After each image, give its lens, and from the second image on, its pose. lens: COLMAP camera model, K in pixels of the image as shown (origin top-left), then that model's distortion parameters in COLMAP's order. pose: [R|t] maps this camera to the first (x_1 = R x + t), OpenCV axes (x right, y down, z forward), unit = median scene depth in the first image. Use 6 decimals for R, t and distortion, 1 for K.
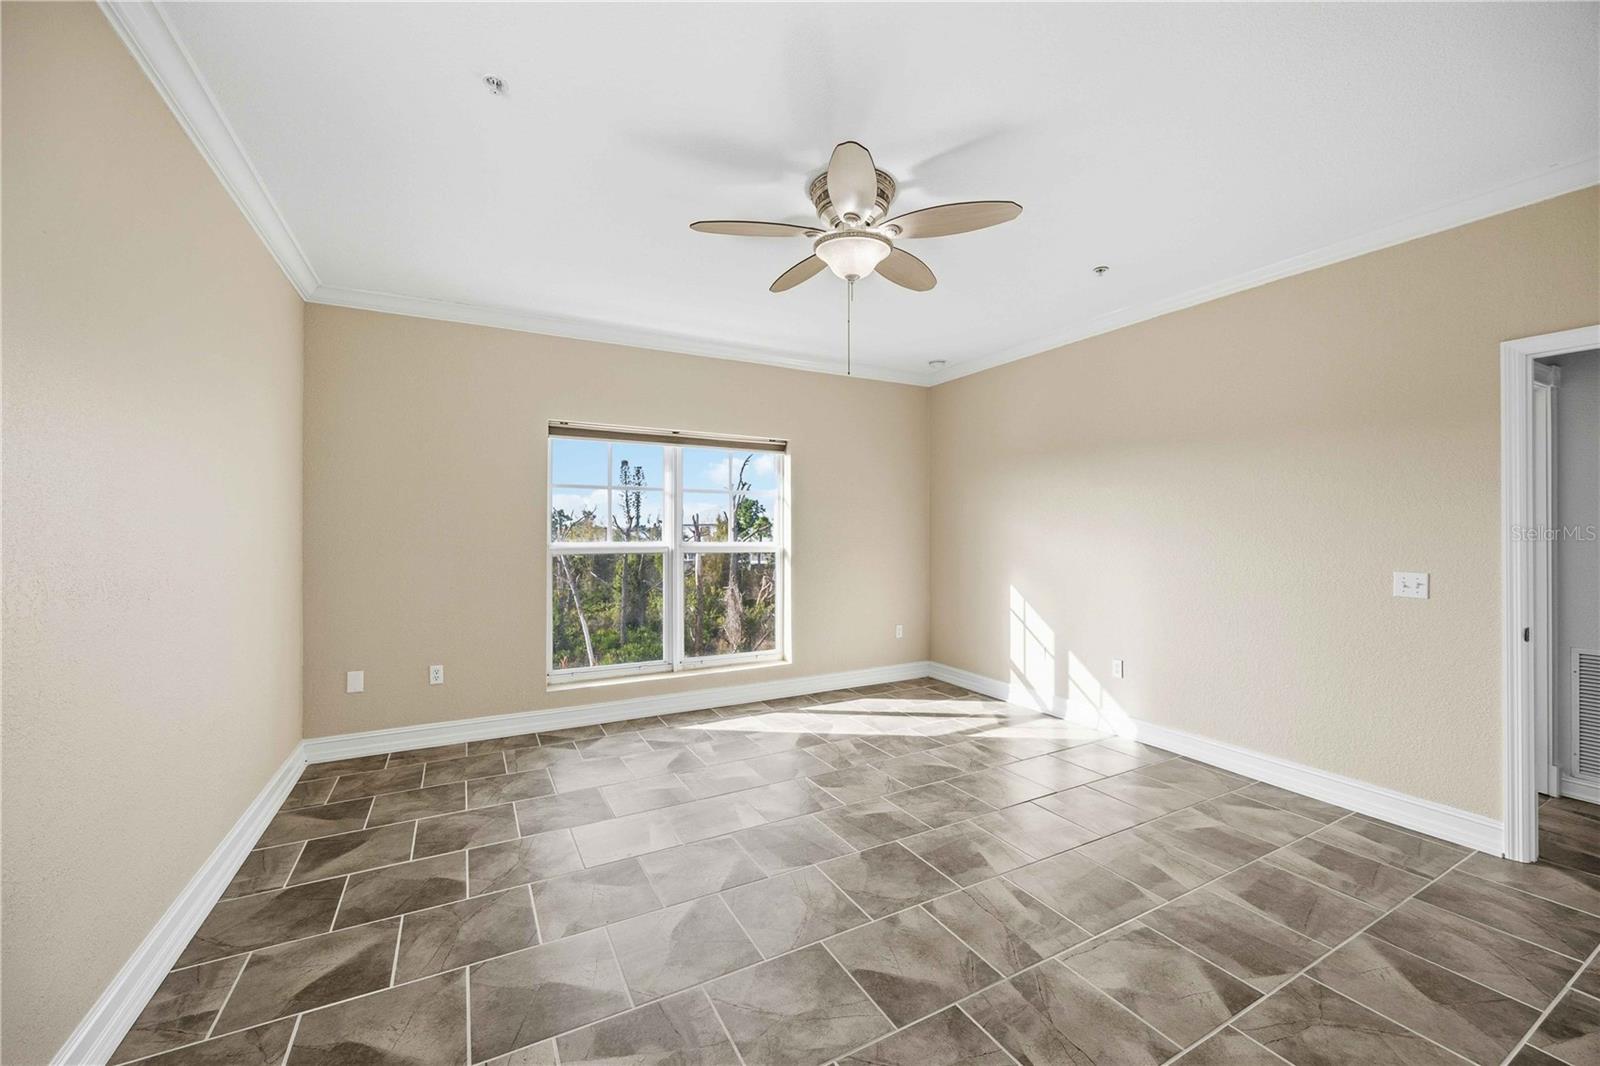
lens RADIAL K [[625.2, 0, 792.3], [0, 625.2, 534.2], [0, 0, 1]] dist [0.001338, 0.000342]
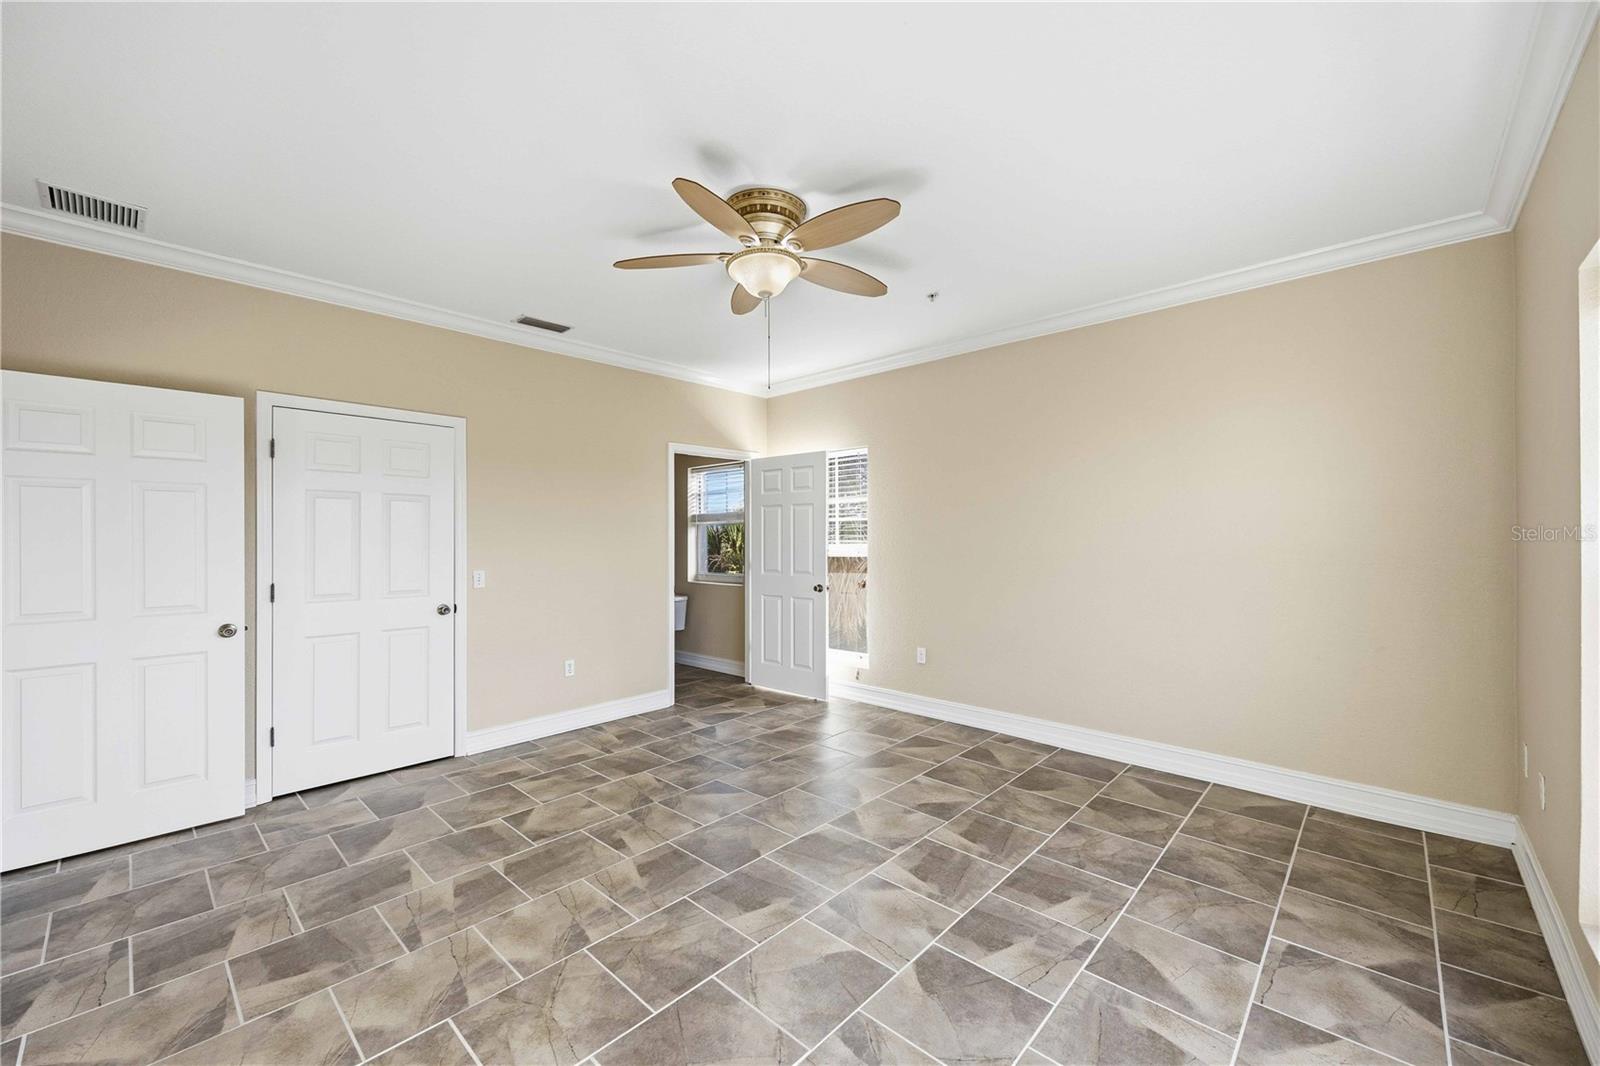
lens RADIAL K [[625.2, 0, 788.8], [0, 625.2, 536.8], [0, 0, 1]] dist [0.001338, 0.000342]
pose [[-0.949857, 0.004256, -0.312654, 0.327087], [0.003588, 0.999990, 0.002712, -0.010462], [0.312663, 0.001455, -0.949863, 1.698093]]
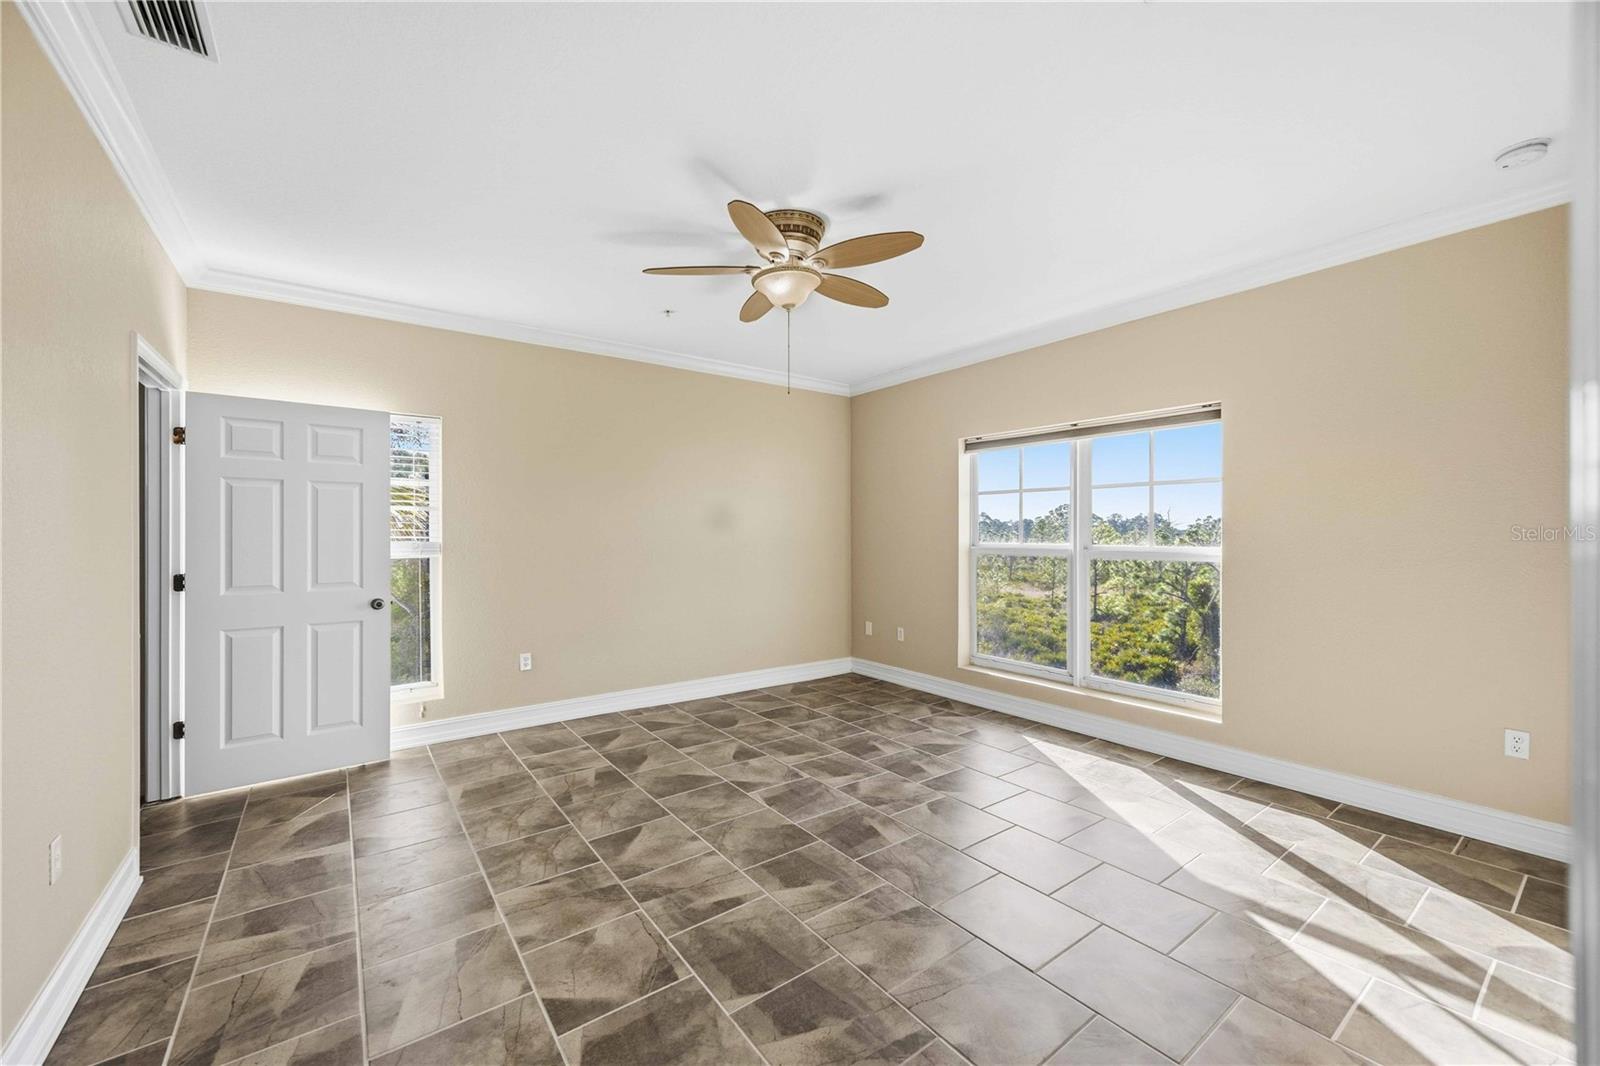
lens RADIAL K [[625.2, 0, 798.9], [0, 625.2, 534.4], [0, 0, 1]] dist [0.001338, 0.000342]
pose [[0.140246, -0.001449, -0.990116, 1.029350], [-0.002044, 0.999996, -0.001753, 0.000833], [0.990115, 0.002270, 0.140243, 0.733084]]
